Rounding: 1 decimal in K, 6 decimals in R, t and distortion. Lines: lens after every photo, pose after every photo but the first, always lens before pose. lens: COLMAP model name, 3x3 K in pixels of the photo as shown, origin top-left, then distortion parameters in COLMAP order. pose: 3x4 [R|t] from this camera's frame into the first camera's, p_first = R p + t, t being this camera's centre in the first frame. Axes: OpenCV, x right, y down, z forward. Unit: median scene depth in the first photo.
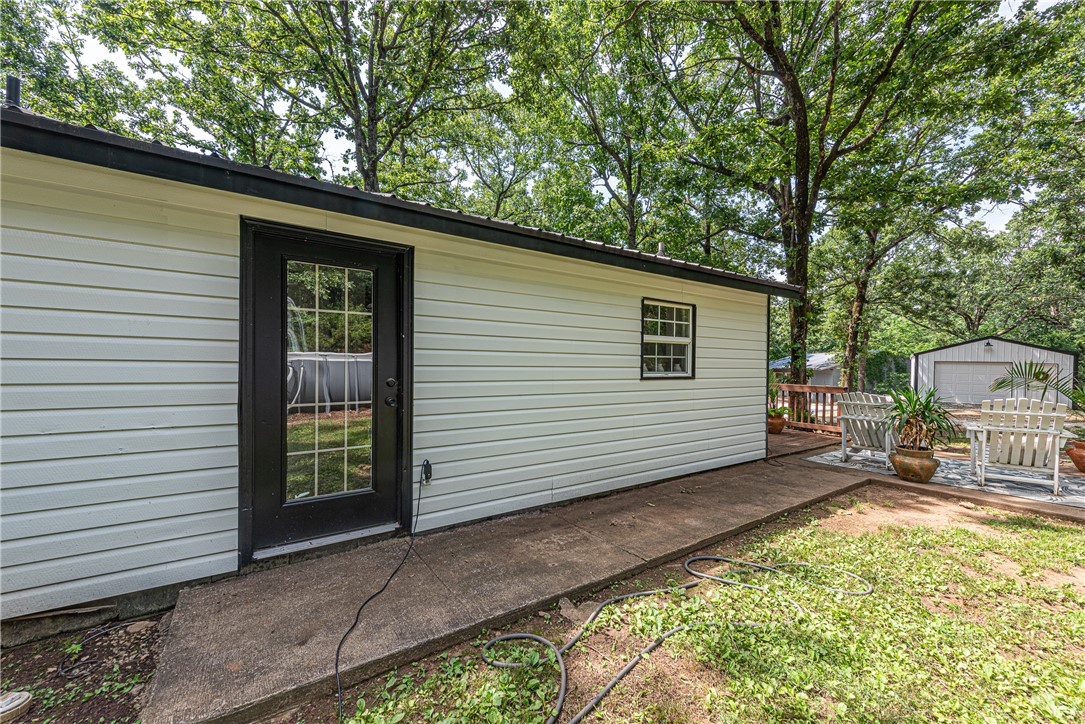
lens RADIAL K [[427.2, 0, 541.4], [0, 427.2, 362.8], [0, 0, 1]] dist [0.011007, -0.003846]
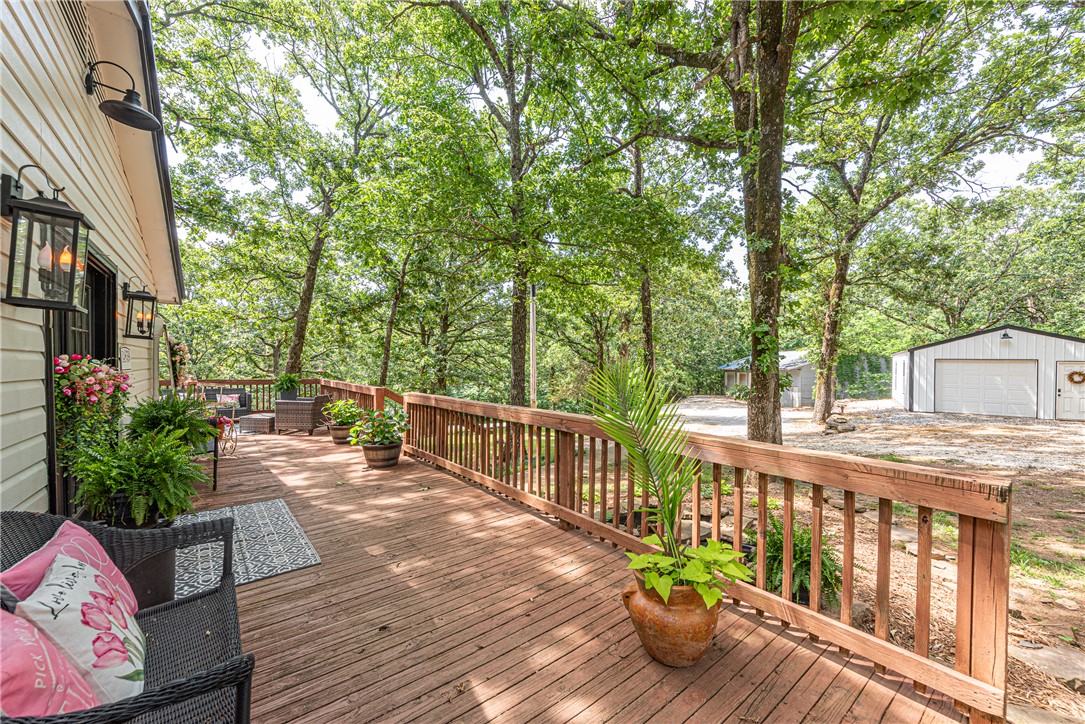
lens RADIAL K [[427.2, 0, 540.4], [0, 427.2, 366.1], [0, 0, 1]] dist [0.011007, -0.003846]
pose [[0.998017, -0.007363, 0.062516, 0.156168], [0.007103, 0.999965, 0.004370, 0.000890], [-0.062546, -0.003918, 0.998034, 0.263630]]
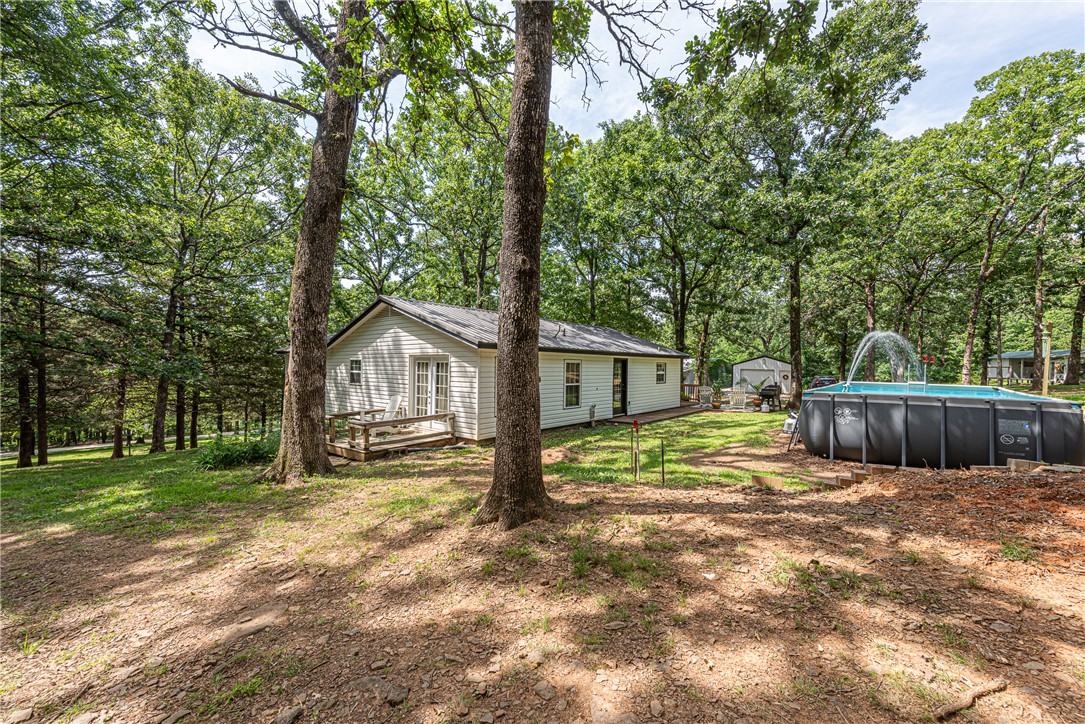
lens RADIAL K [[435.8, 0, 548.1], [0, 435.8, 364.3], [0, 0, 1]] dist [0.000305, 0.000003]
pose [[0.957725, -0.005347, 0.287635, -0.342465], [0.005248, 0.999986, 0.001115, -0.027435], [-0.287636, 0.000442, 0.957740, -0.463038]]
